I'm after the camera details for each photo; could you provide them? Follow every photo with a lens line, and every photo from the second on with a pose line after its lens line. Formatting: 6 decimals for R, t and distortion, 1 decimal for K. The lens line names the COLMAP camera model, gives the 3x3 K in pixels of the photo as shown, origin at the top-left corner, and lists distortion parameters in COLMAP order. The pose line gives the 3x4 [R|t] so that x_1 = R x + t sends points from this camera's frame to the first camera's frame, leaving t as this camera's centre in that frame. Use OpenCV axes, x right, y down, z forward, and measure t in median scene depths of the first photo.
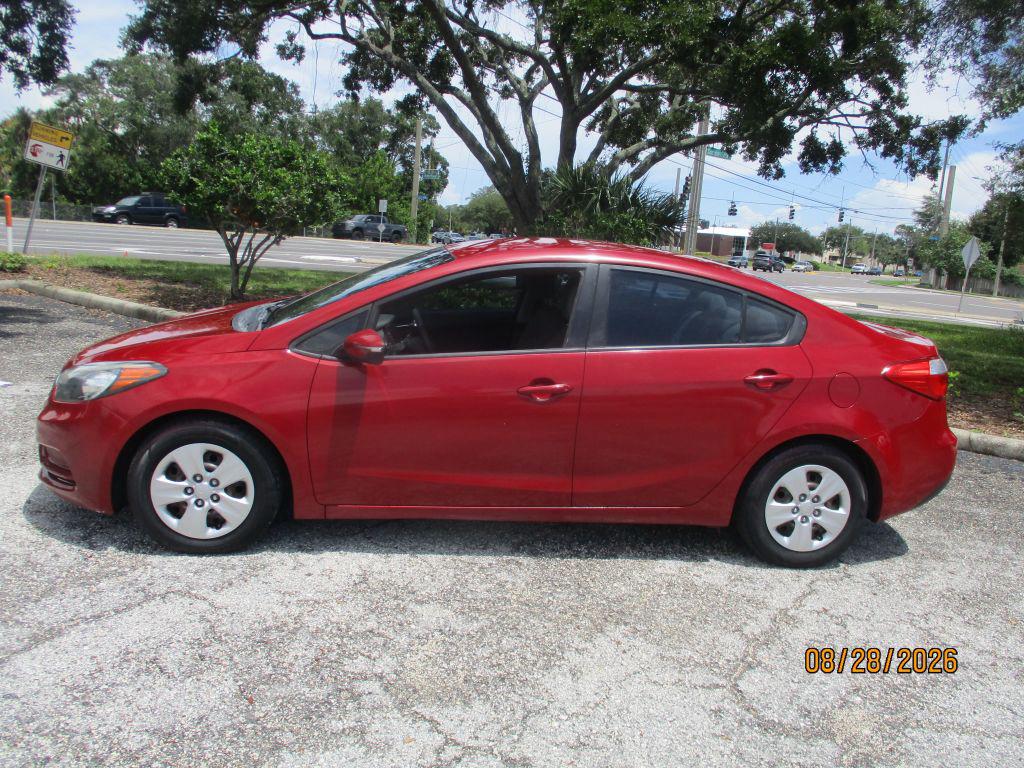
lens RADIAL K [[845.5, 0, 512.0], [0, 845.5, 384.0], [0, 0, 1]] dist [-0.036284, 0.014758]
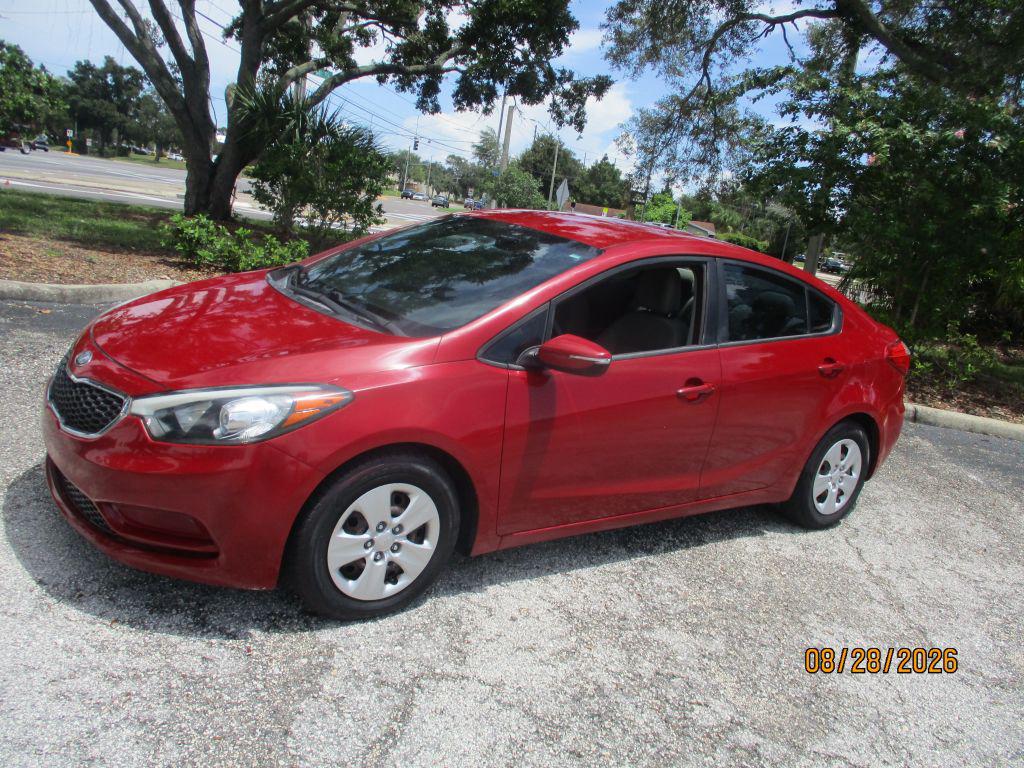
lens RADIAL K [[845.5, 0, 512.0], [0, 845.5, 384.0], [0, 0, 1]] dist [-0.036284, 0.014758]
pose [[0.874984, -0.049445, 0.481620, -0.133876], [0.004109, 0.995494, 0.094736, -0.020138], [-0.484134, -0.080914, 0.871244, 0.054397]]
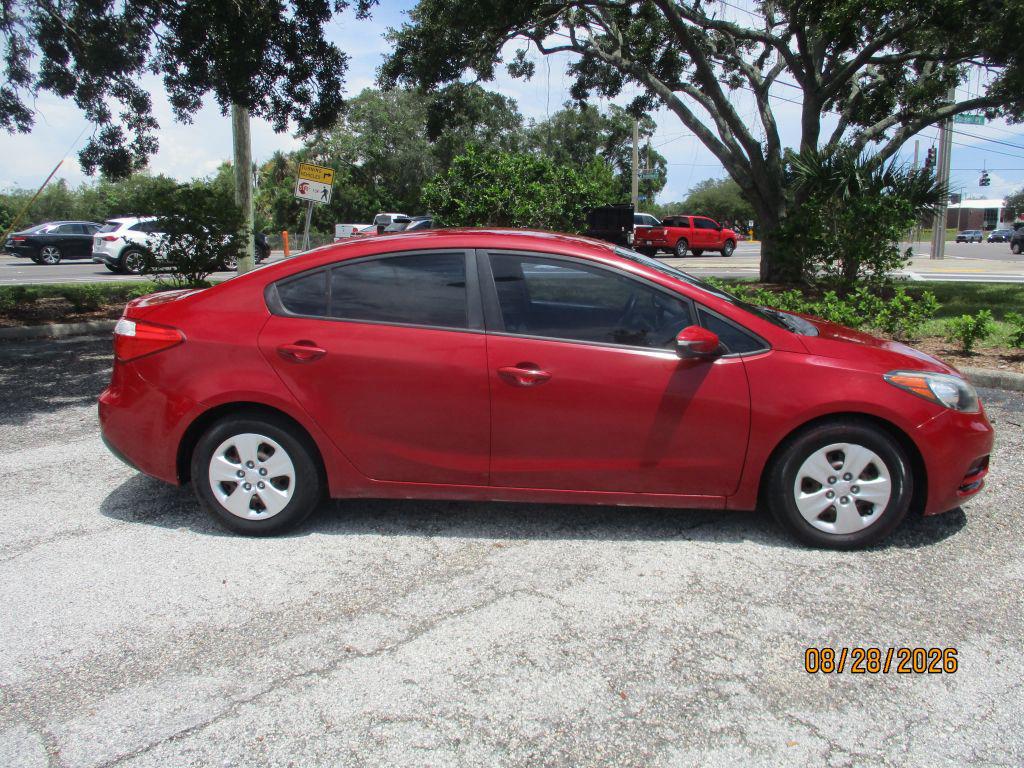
lens RADIAL K [[845.5, 0, 512.0], [0, 845.5, 384.0], [0, 0, 1]] dist [-0.036284, 0.014758]
pose [[0.964613, -0.040367, -0.260562, -0.023761], [0.039657, 0.999181, -0.007983, -0.000755], [0.260671, -0.002633, 0.965424, -0.005724]]
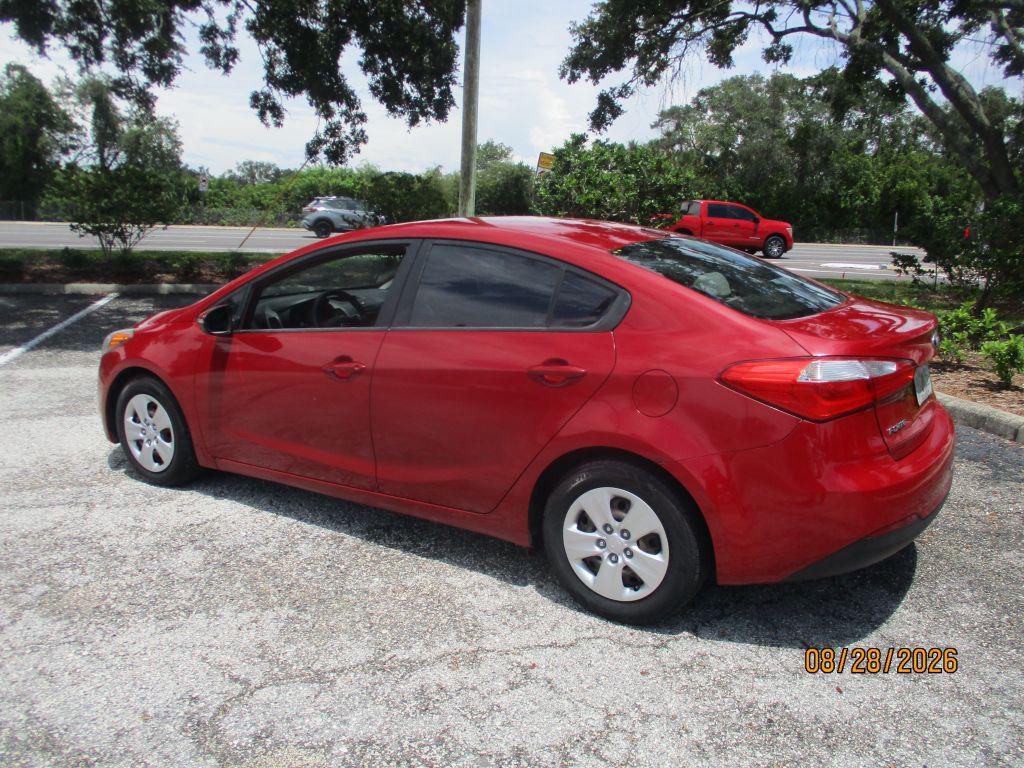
lens RADIAL K [[845.5, 0, 512.0], [0, 845.5, 384.0], [0, 0, 1]] dist [-0.036284, 0.014758]
pose [[0.766123, 0.063611, -0.639538, 0.177830], [-0.073621, 0.997226, 0.010995, 0.000133], [0.638463, 0.038660, 0.768681, 0.079559]]
